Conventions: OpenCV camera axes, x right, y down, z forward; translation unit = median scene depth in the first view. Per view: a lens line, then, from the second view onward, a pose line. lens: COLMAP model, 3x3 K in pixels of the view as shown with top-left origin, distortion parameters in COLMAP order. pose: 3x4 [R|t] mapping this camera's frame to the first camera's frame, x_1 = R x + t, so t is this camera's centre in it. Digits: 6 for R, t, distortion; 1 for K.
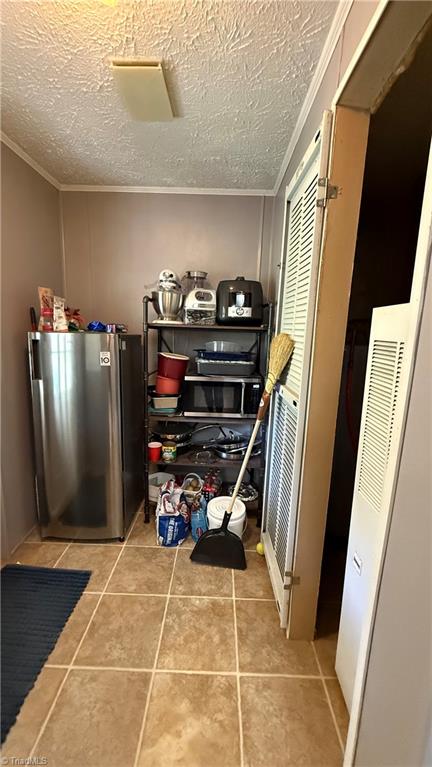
lens RADIAL K [[305.1, 0, 216.0], [0, 305.1, 383.5], [0, 0, 1]] dist [0.000015, -0.000063]
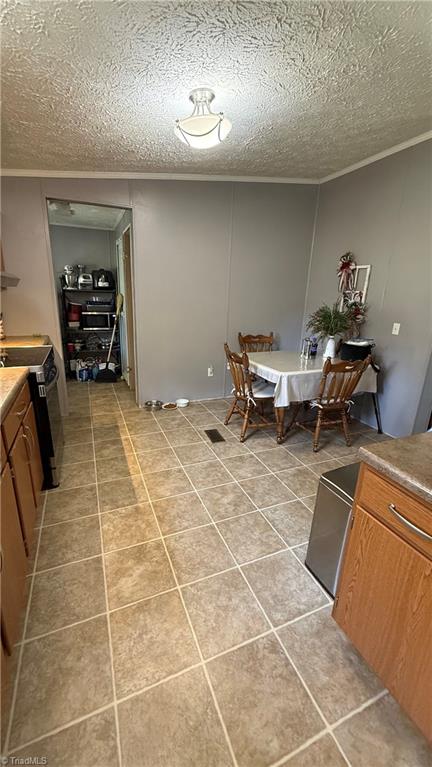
lens RADIAL K [[305.1, 0, 216.0], [0, 305.1, 383.5], [0, 0, 1]] dist [0.000015, -0.000063]
pose [[0.916354, -0.117661, 0.382690, -0.117105], [0.070478, 0.988321, 0.135108, 0.270403], [-0.394117, -0.096835, 0.913944, -1.583719]]
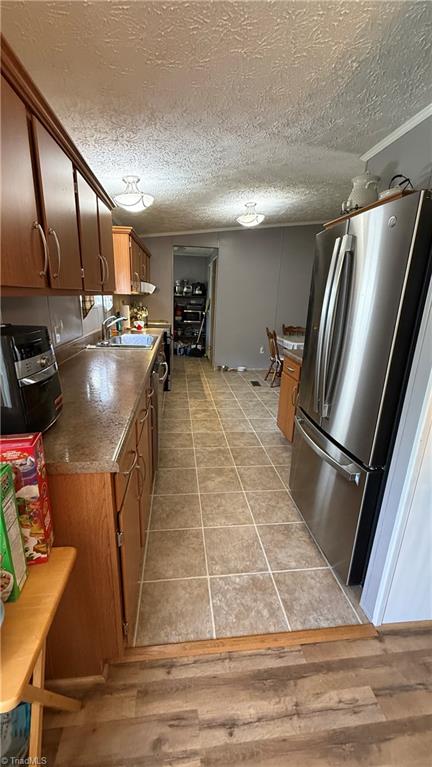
lens RADIAL K [[305.1, 0, 216.0], [0, 305.1, 383.5], [0, 0, 1]] dist [0.000015, -0.000063]
pose [[0.991170, -0.035221, 0.127837, -0.213333], [0.022652, 0.994882, 0.098472, 0.483126], [-0.130651, -0.094706, 0.986895, -2.651518]]
